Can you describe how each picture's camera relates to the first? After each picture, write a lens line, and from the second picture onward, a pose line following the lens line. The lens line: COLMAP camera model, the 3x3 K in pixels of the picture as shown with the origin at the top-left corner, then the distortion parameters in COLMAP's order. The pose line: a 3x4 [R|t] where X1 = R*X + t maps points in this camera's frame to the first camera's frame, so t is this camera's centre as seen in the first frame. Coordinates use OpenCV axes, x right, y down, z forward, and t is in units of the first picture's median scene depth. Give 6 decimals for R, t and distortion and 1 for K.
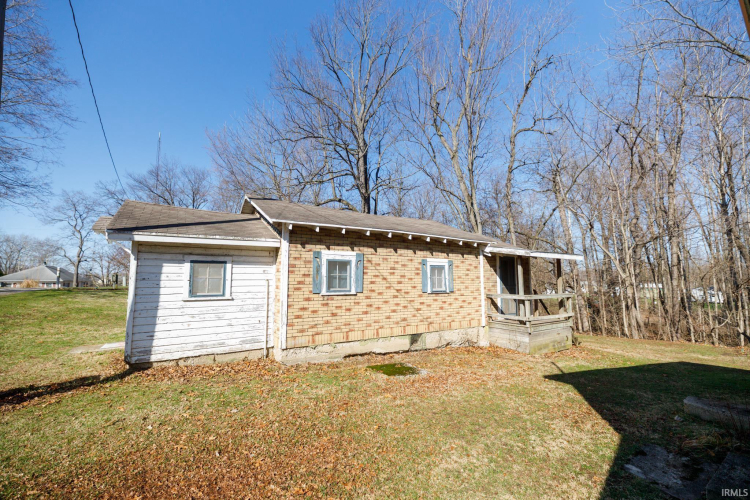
lens RADIAL K [[311.8, 0, 374.5], [0, 311.8, 247.1], [0, 0, 1]] dist [0.003071, -0.000904]
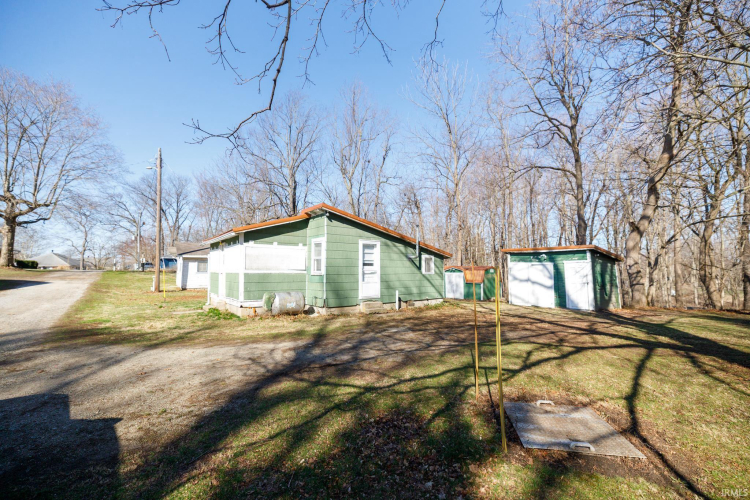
lens RADIAL K [[311.8, 0, 374.8], [0, 311.8, 250.7], [0, 0, 1]] dist [0.003071, -0.000904]
pose [[0.998318, 0.015852, 0.055760, 0.883541], [-0.018556, 0.998660, 0.048317, -0.207392], [-0.054919, -0.049270, 0.997274, -1.899547]]
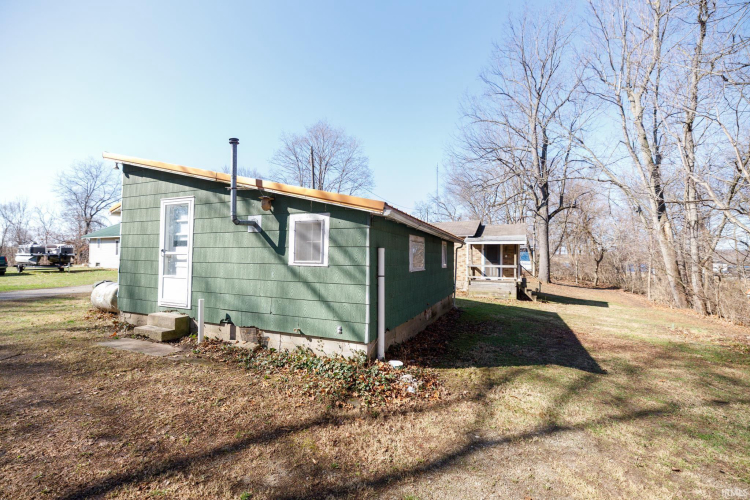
lens RADIAL K [[311.8, 0, 373.8], [0, 311.8, 248.6], [0, 0, 1]] dist [0.003071, -0.000904]
pose [[0.528343, -0.005307, -0.849014, 1.823540], [0.073419, 0.996520, 0.039460, -0.059368], [0.845851, -0.083183, 0.526894, -0.491393]]
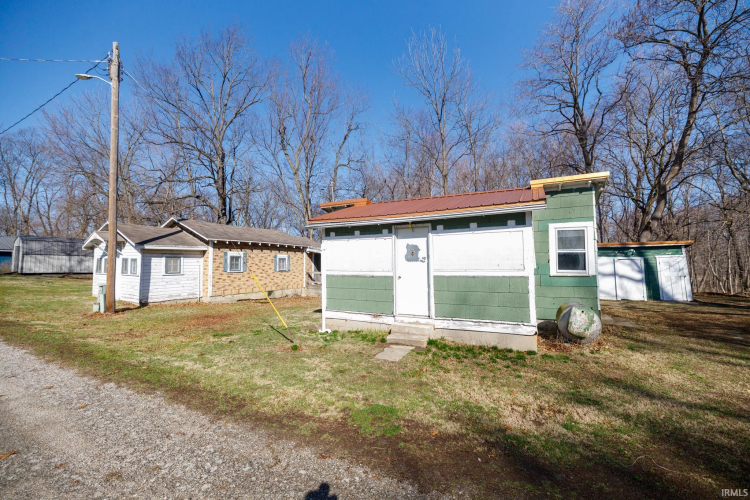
lens RADIAL K [[311.8, 0, 374.5], [0, 311.8, 250.4], [0, 0, 1]] dist [0.003071, -0.000904]
pose [[0.878049, 0.020579, 0.478129, -0.249459], [-0.052173, 0.997237, 0.052890, -0.131900], [-0.475719, -0.071385, 0.876696, -1.093698]]
